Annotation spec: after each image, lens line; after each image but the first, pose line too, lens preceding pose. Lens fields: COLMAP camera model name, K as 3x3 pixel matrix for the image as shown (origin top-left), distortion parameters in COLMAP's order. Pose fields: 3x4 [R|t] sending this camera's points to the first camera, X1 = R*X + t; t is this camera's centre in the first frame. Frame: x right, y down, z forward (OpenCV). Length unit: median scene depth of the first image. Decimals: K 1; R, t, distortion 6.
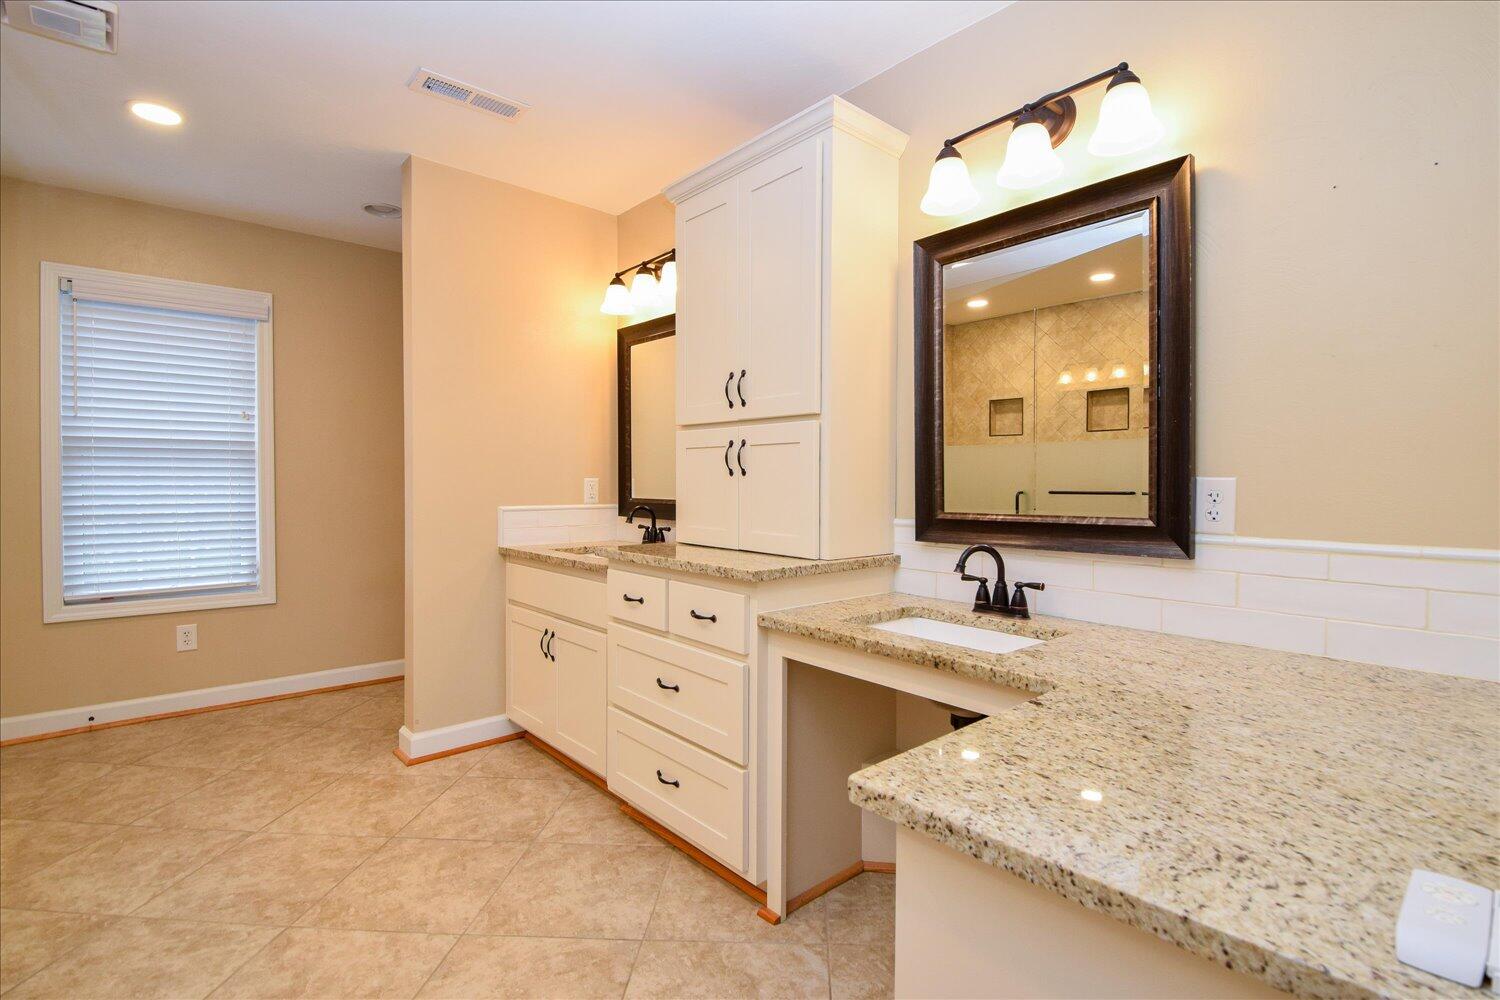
lens RADIAL K [[705.4, 0, 749.5], [0, 705.4, 487.6], [0, 0, 1]] dist [-0.013172, -0.000384]
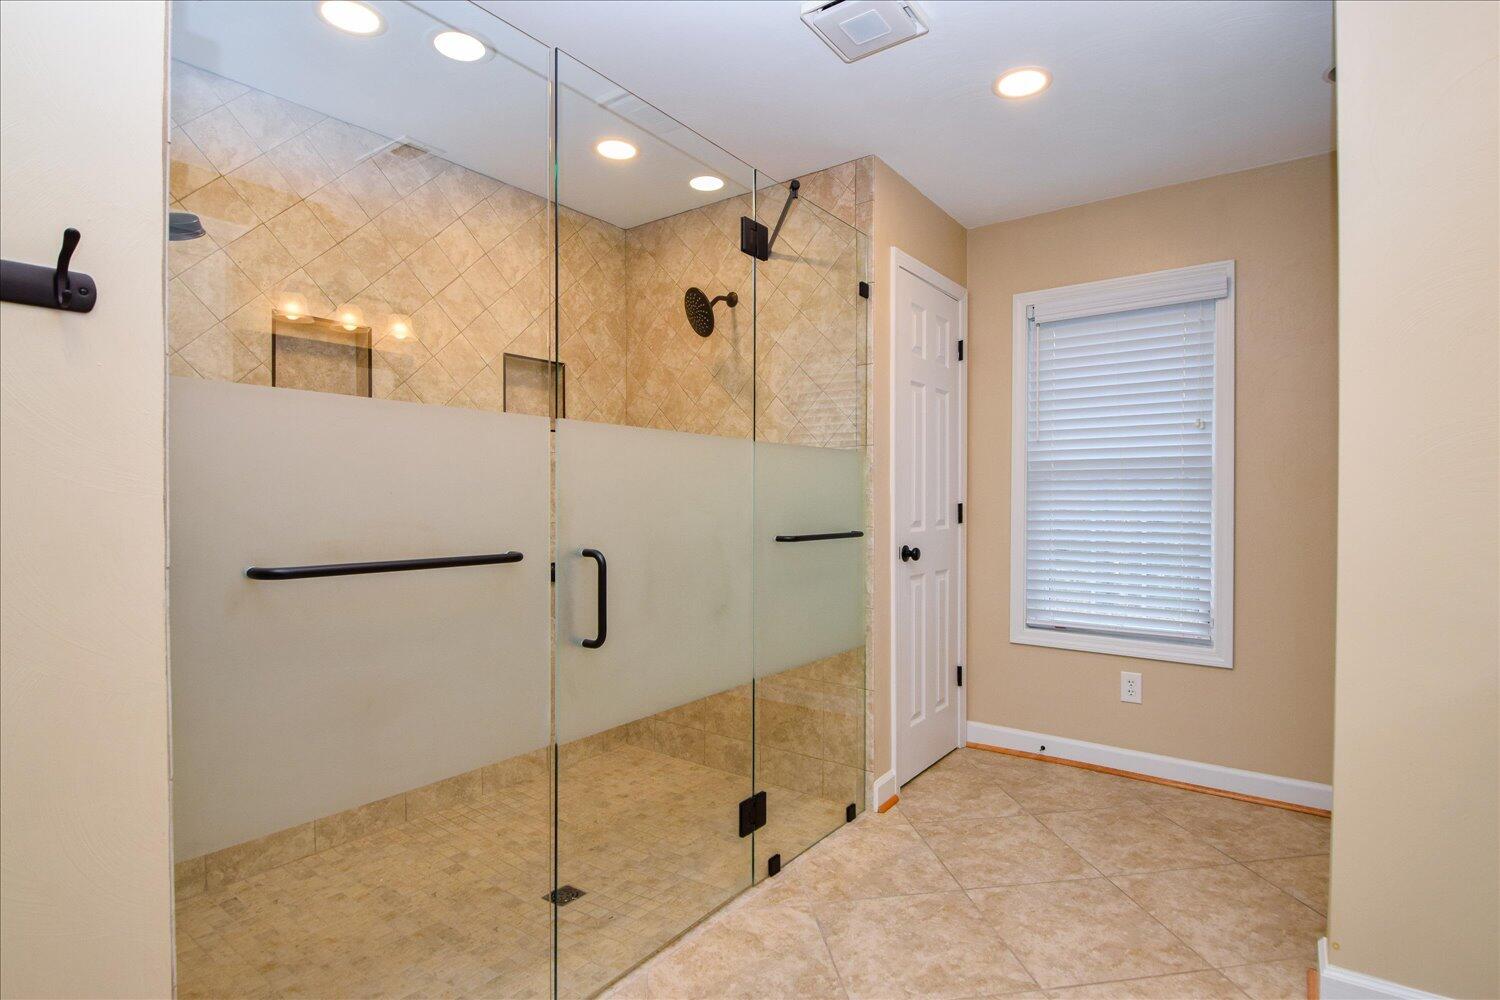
lens RADIAL K [[747.5, 0, 752.8], [0, 747.5, 505.6], [0, 0, 1]] dist [-0.010229, -0.002854]
pose [[0.214043, 0.009004, -0.976783, -0.006477], [-0.006302, 0.999949, 0.007837, -0.015465], [0.976804, 0.004478, 0.214089, 0.364628]]
